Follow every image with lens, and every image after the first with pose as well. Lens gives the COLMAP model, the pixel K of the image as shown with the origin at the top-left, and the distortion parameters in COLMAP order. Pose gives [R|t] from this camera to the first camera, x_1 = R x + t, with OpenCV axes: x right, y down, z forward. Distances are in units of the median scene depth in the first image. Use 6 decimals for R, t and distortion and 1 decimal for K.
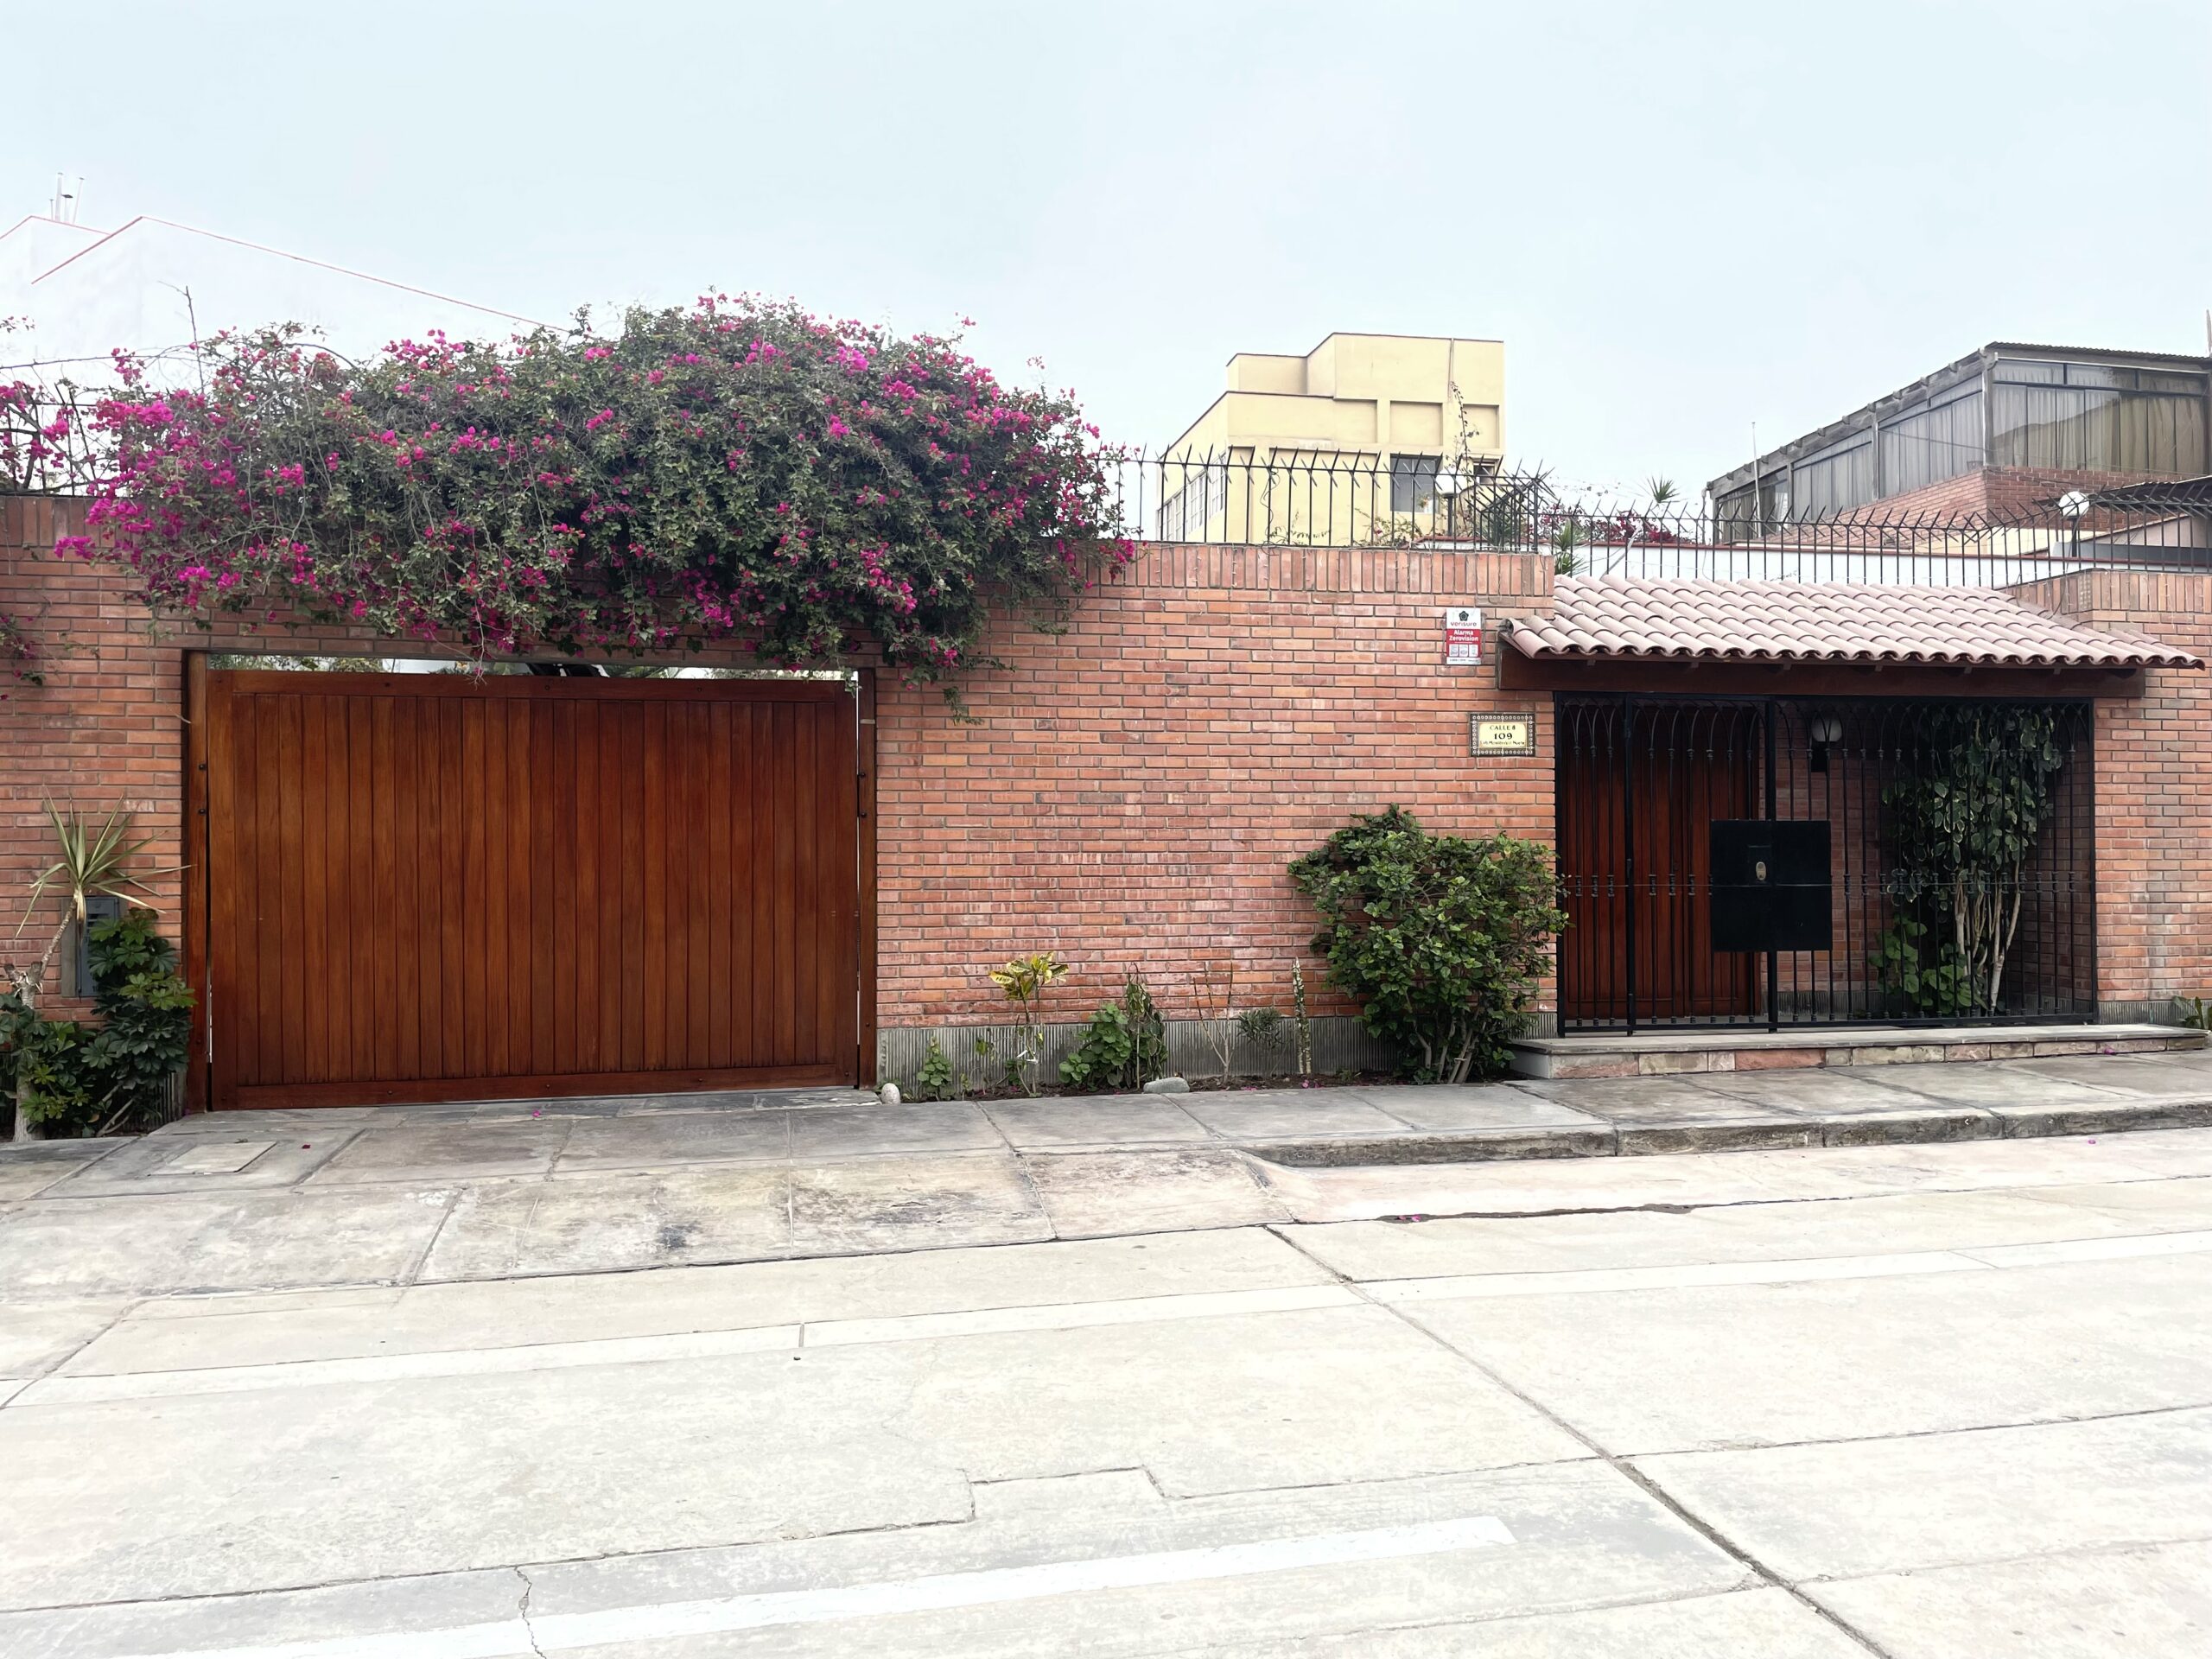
lens RADIAL K [[1681.1, 0, 1106.7], [0, 1681.1, 833.3], [0, 0, 1]] dist [0.056949, -0.098210]
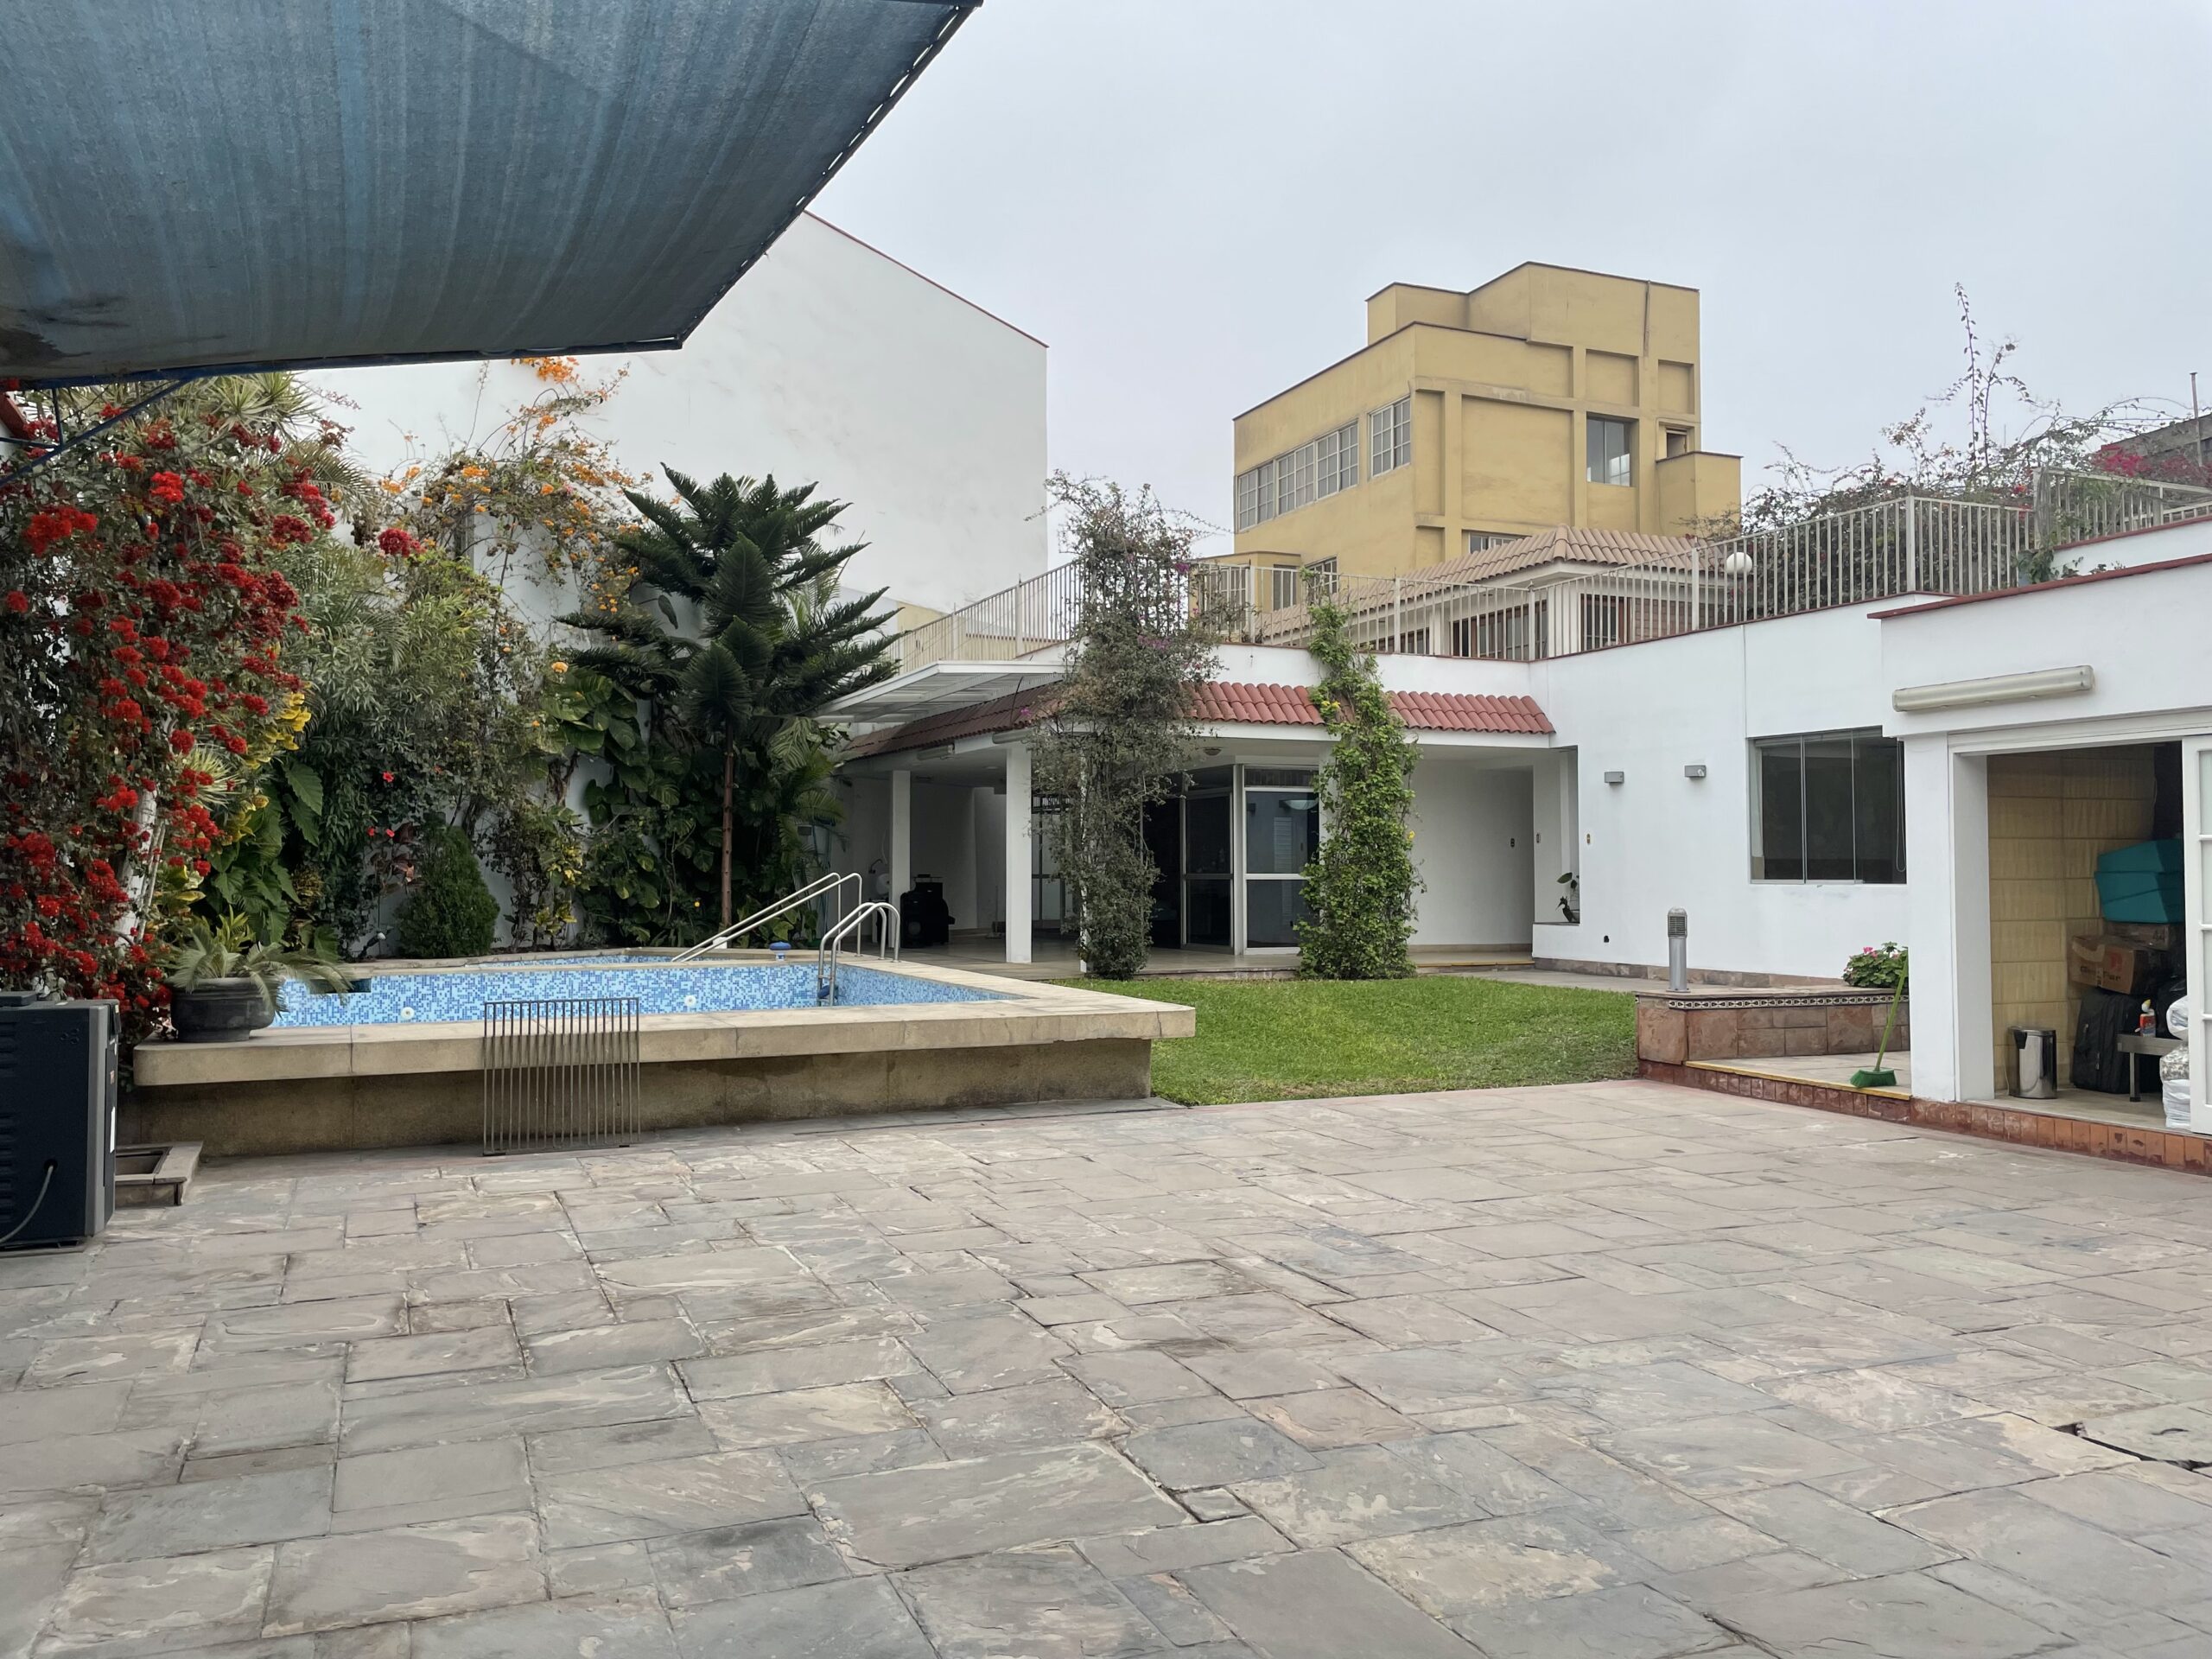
lens RADIAL K [[1681.1, 0, 1063.3], [0, 1681.1, 808.3], [0, 0, 1]] dist [0.056949, -0.098210]
pose [[0.987414, 0.019222, 0.156984, -0.299316], [-0.014379, 0.999387, -0.031929, 0.001131], [-0.157502, 0.029269, 0.987085, 0.309096]]
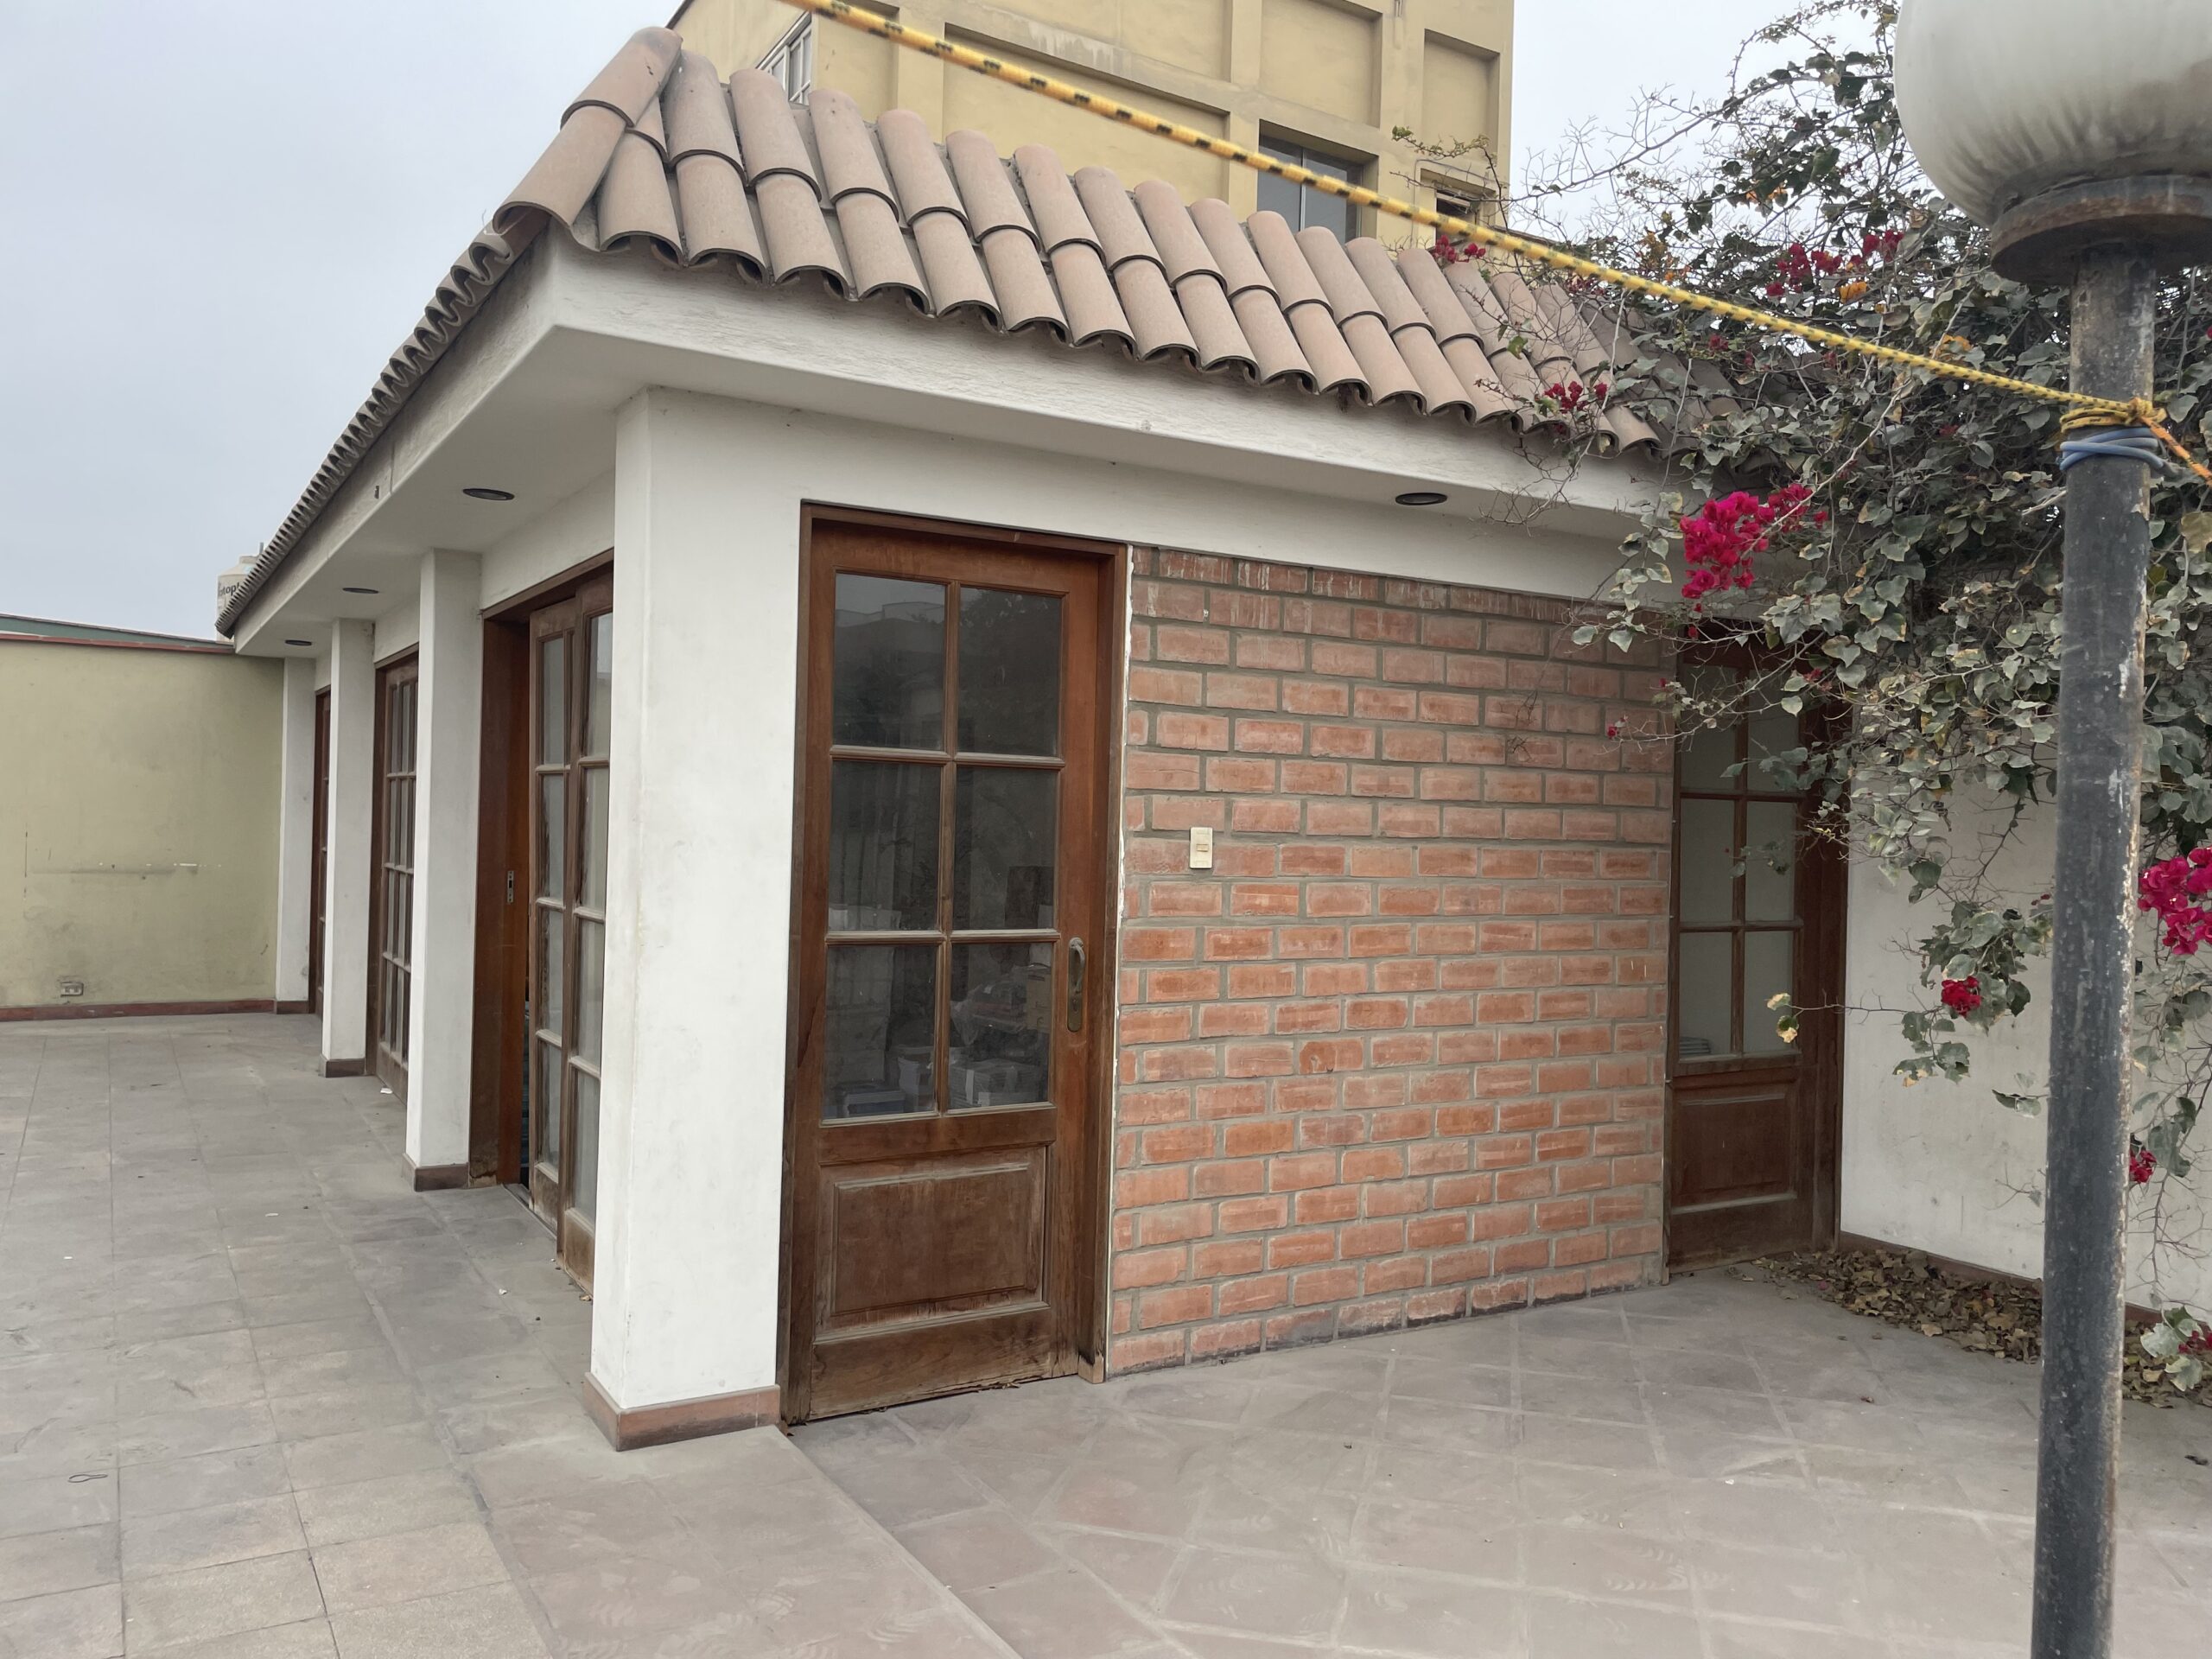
lens RADIAL K [[1681.1, 0, 1107.7], [0, 1681.1, 831.6], [0, 0, 1]] dist [0.056949, -0.098210]
pose [[0.947254, 0.039832, 0.318000, 0.042523], [-0.045445, 0.998914, 0.010250, -0.108808], [-0.317246, -0.024161, 0.948035, 0.933259]]
